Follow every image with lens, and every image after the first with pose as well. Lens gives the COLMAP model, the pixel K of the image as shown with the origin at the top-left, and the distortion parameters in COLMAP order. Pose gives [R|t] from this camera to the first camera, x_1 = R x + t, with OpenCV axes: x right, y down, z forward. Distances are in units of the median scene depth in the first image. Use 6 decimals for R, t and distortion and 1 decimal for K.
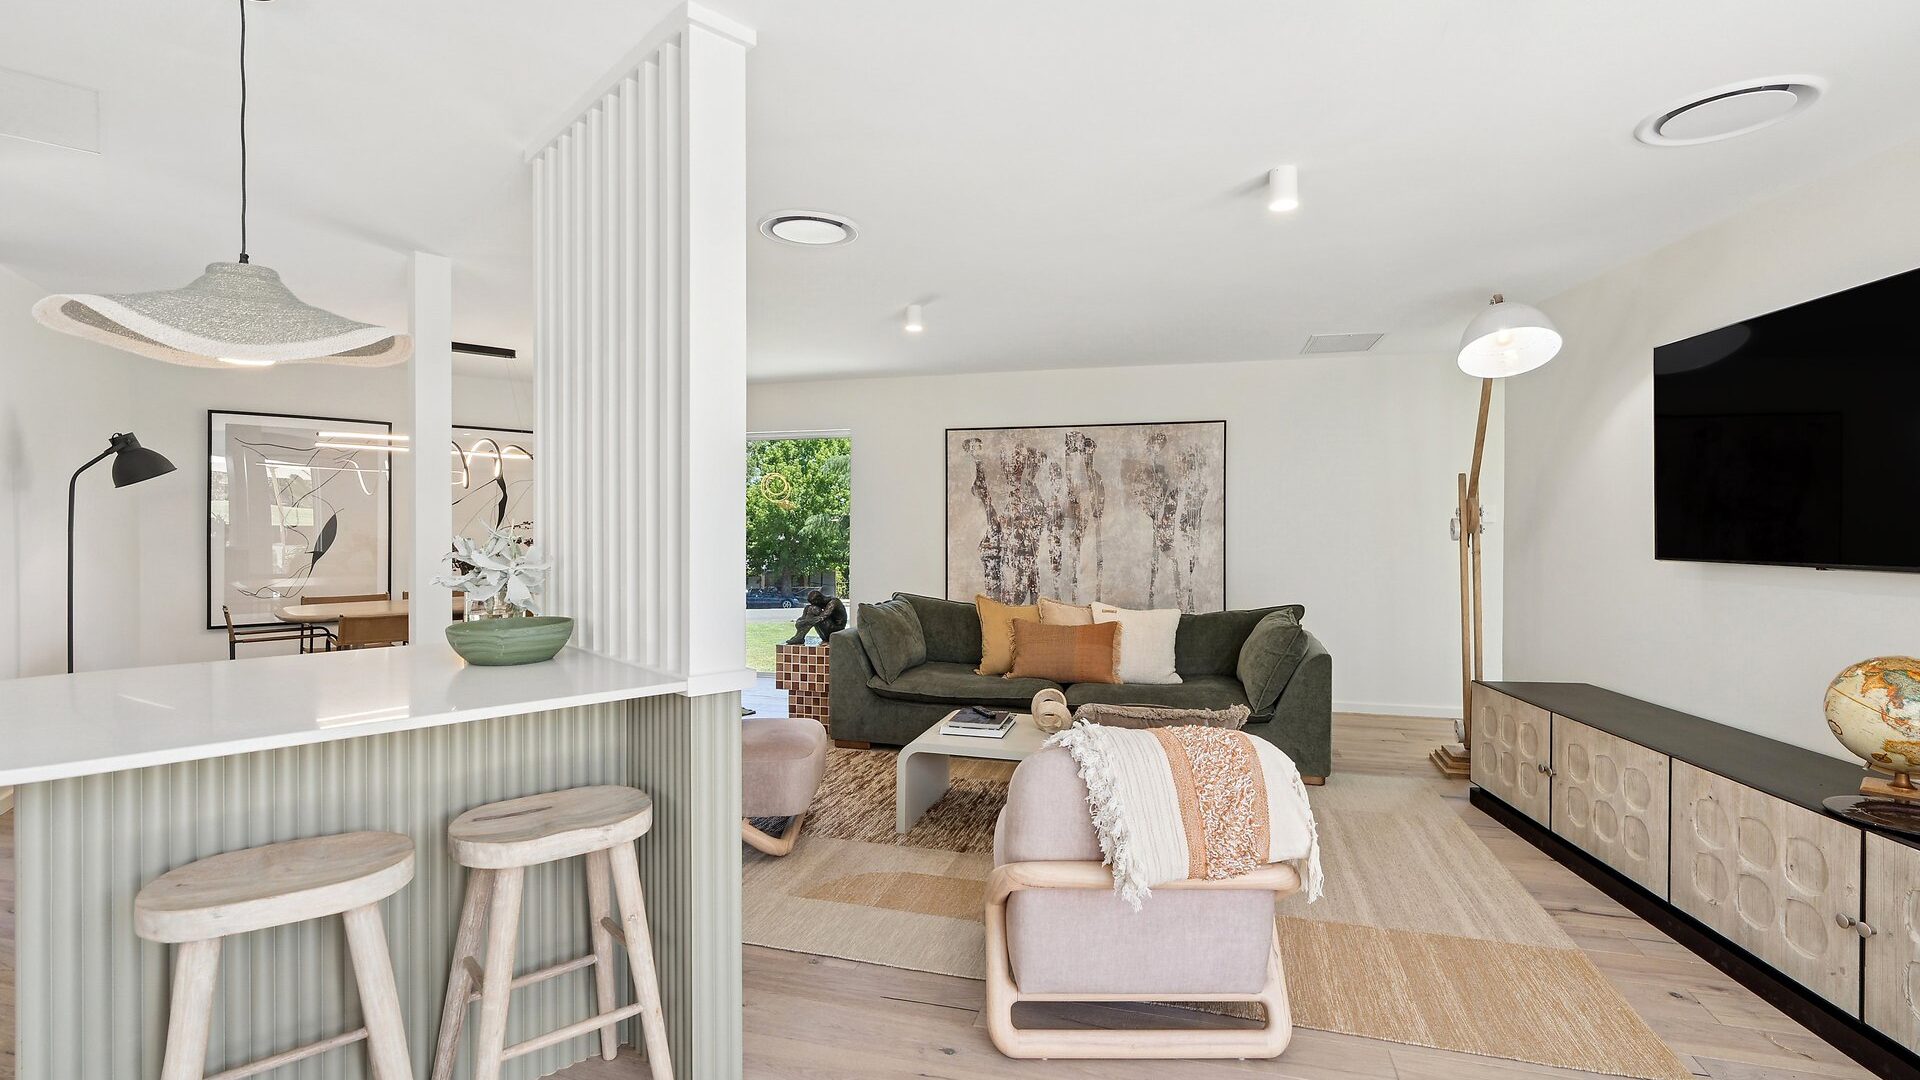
lens RADIAL K [[885.4, 0, 956.1], [0, 885.4, 531.5], [0, 0, 1]] dist [-0.000220, 0.000992]
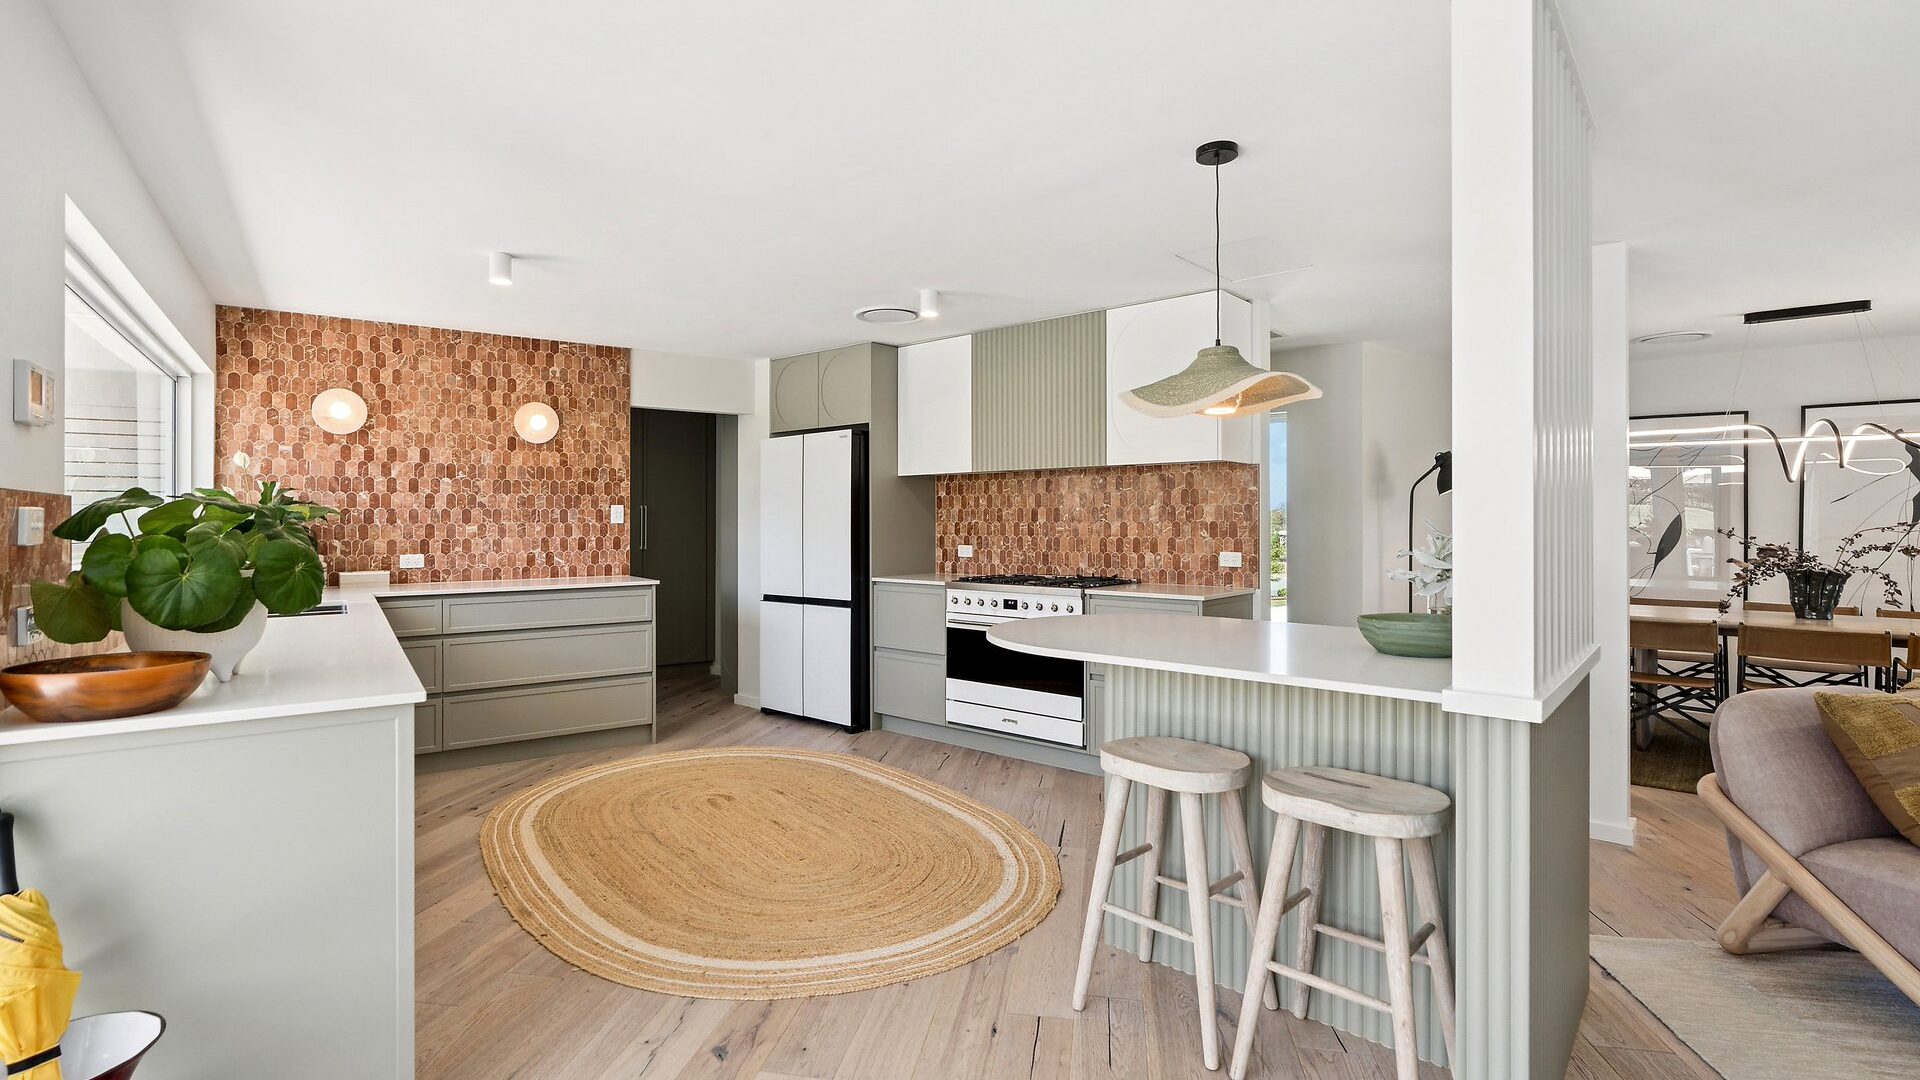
lens RADIAL K [[887.2, 0, 949.5], [0, 887.2, 504.4], [0, 0, 1]] dist [-0.000433, 0.000196]
pose [[0.092492, -0.020266, -0.995507, 0.174904], [-0.010600, 0.999716, -0.021337, -0.001223], [0.995657, 0.012525, 0.092251, 0.116965]]
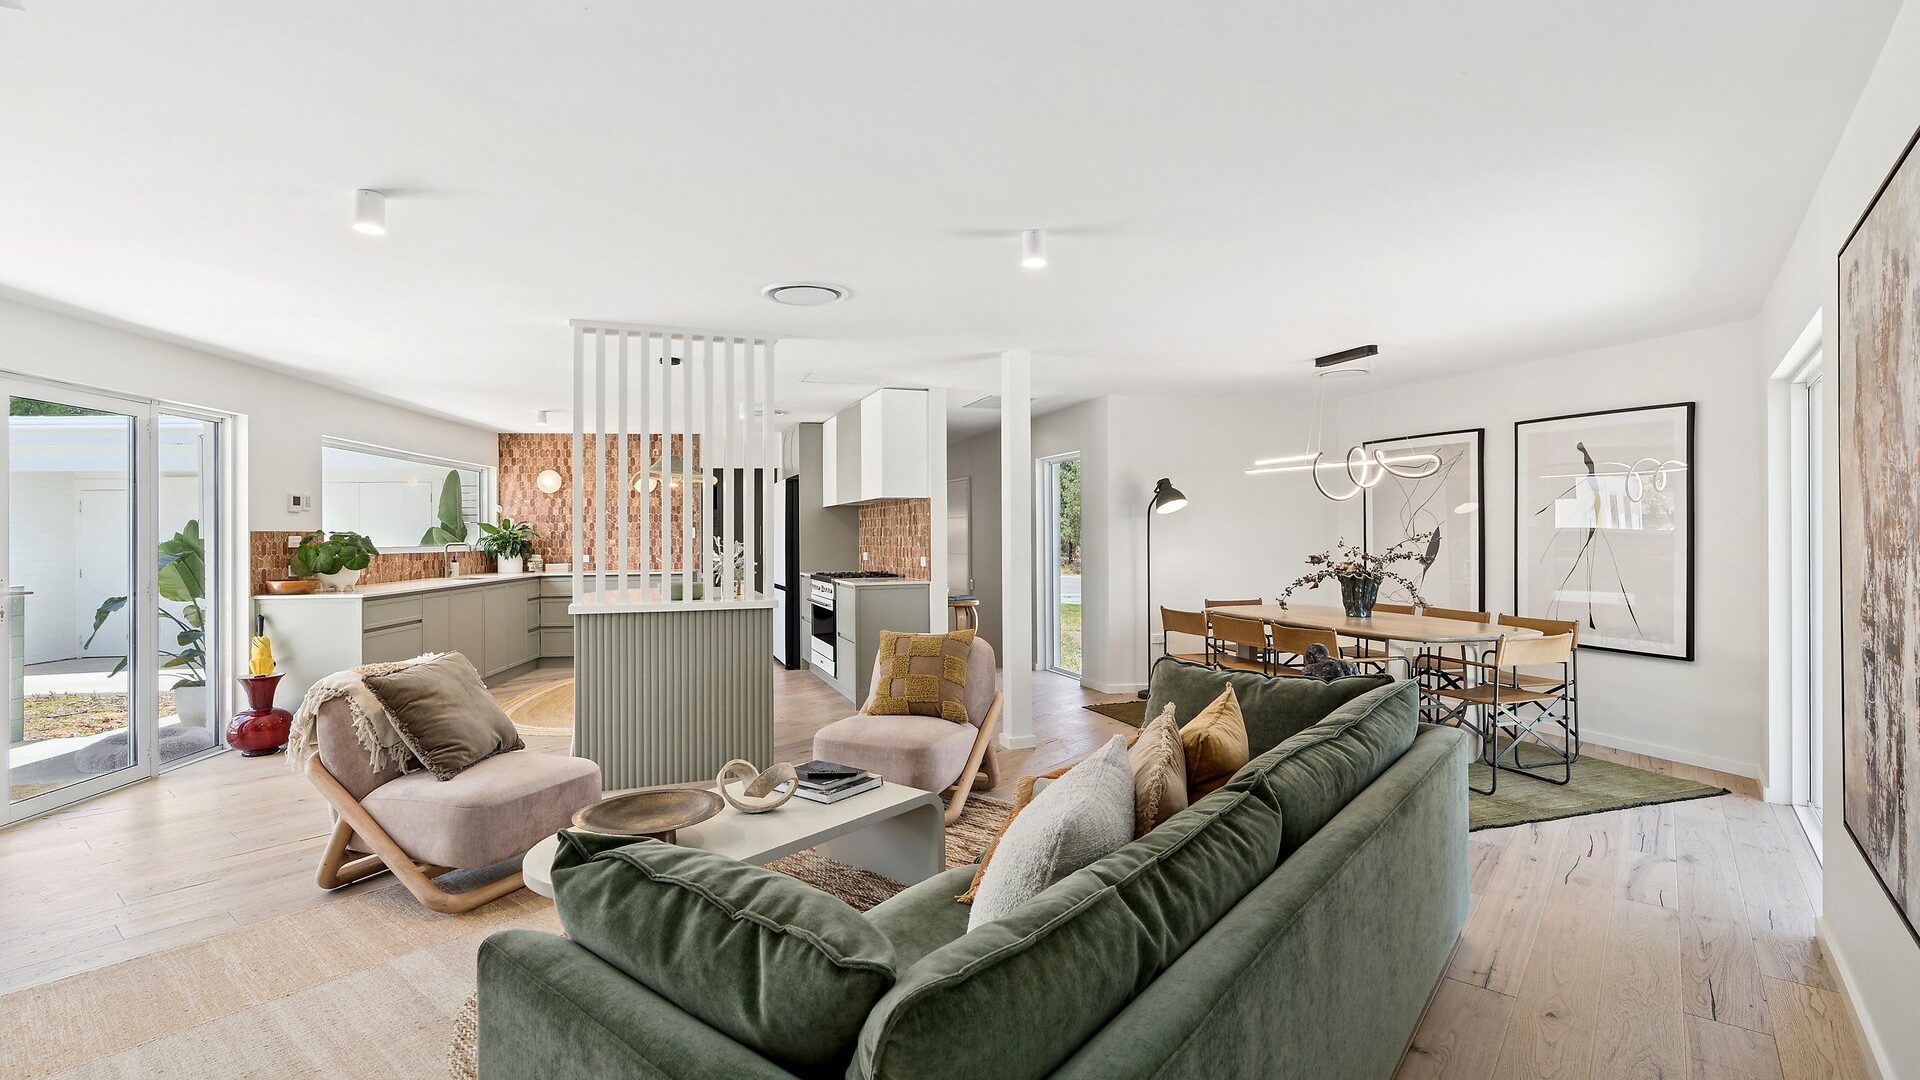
lens RADIAL K [[872.5, 0, 956.0], [0, 872.5, 524.0], [0, 0, 1]] dist [-0.003479, -0.000007]
pose [[-0.395813, -0.010148, -0.918275, 0.440439], [-0.004512, 0.999948, -0.009106, -0.010315], [0.918320, 0.000539, -0.395838, 0.863497]]
